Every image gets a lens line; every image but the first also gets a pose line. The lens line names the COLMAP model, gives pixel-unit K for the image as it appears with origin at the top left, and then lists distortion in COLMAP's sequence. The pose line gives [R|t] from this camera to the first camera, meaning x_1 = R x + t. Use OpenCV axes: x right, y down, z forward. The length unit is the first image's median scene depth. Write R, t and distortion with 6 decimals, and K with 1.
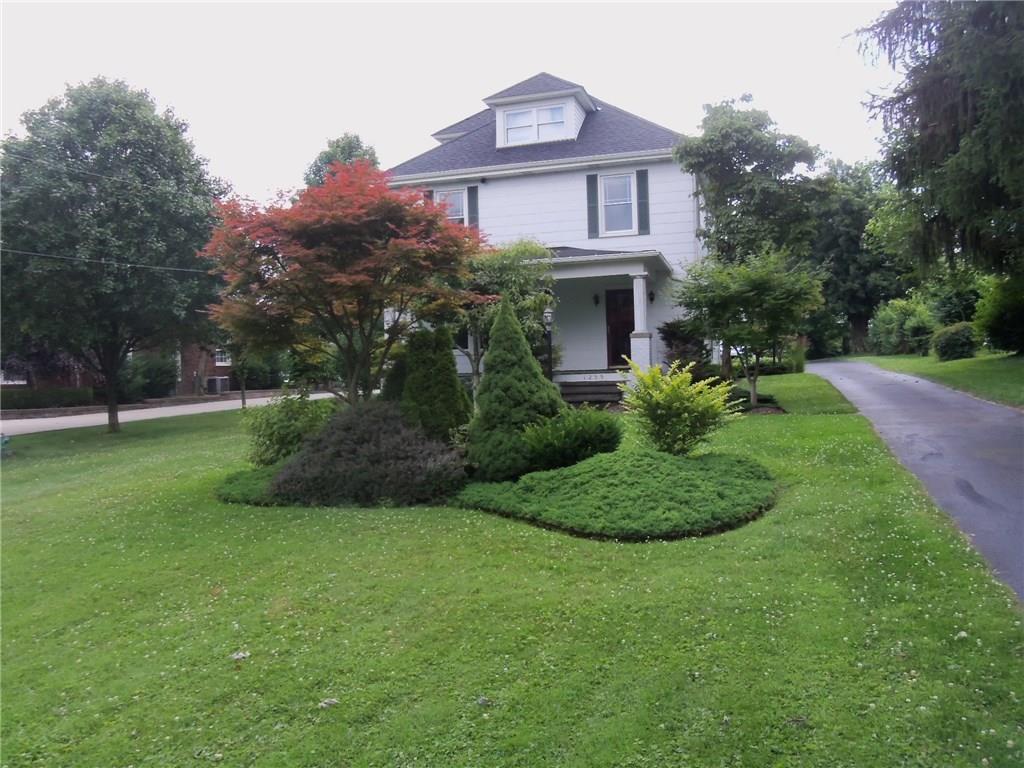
lens RADIAL K [[817.6, 0, 512.0], [0, 817.6, 375.3], [0, 0, 1]] dist [-0.066639, 0.039976]
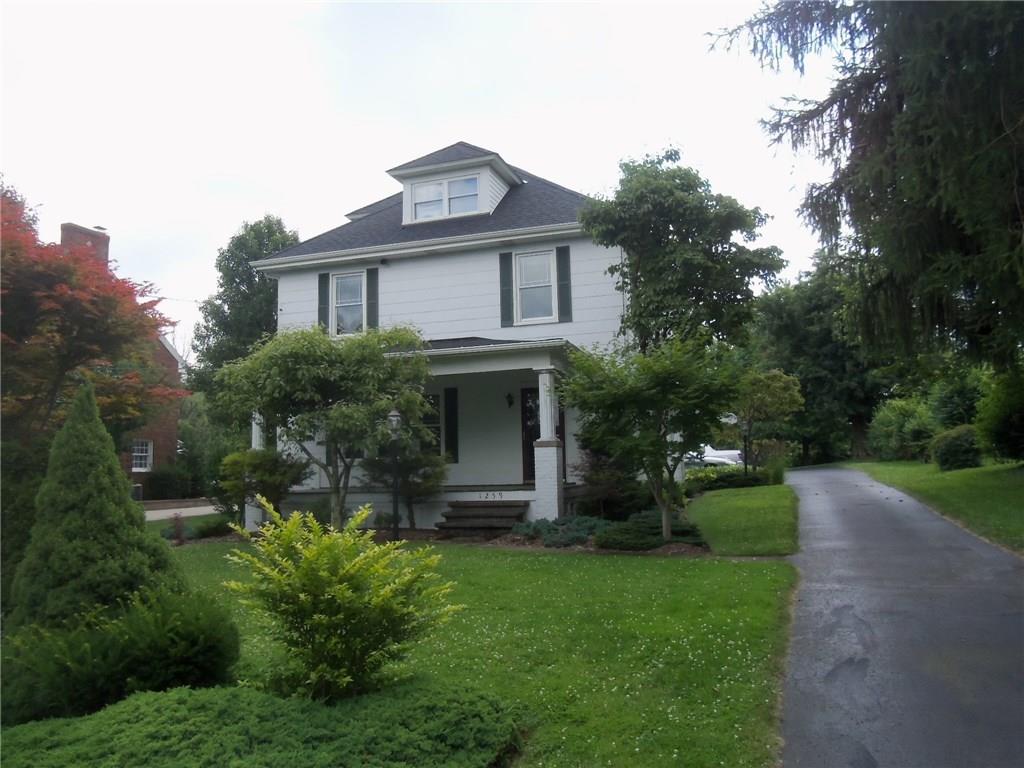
lens RADIAL K [[817.6, 0, 511.5], [0, 817.6, 381.1], [0, 0, 1]] dist [-0.066639, 0.039976]
pose [[0.999701, 0.000572, -0.024447, 0.126213], [-0.003398, 0.993278, -0.115707, -0.014961], [0.024216, 0.115755, 0.992983, 0.170372]]
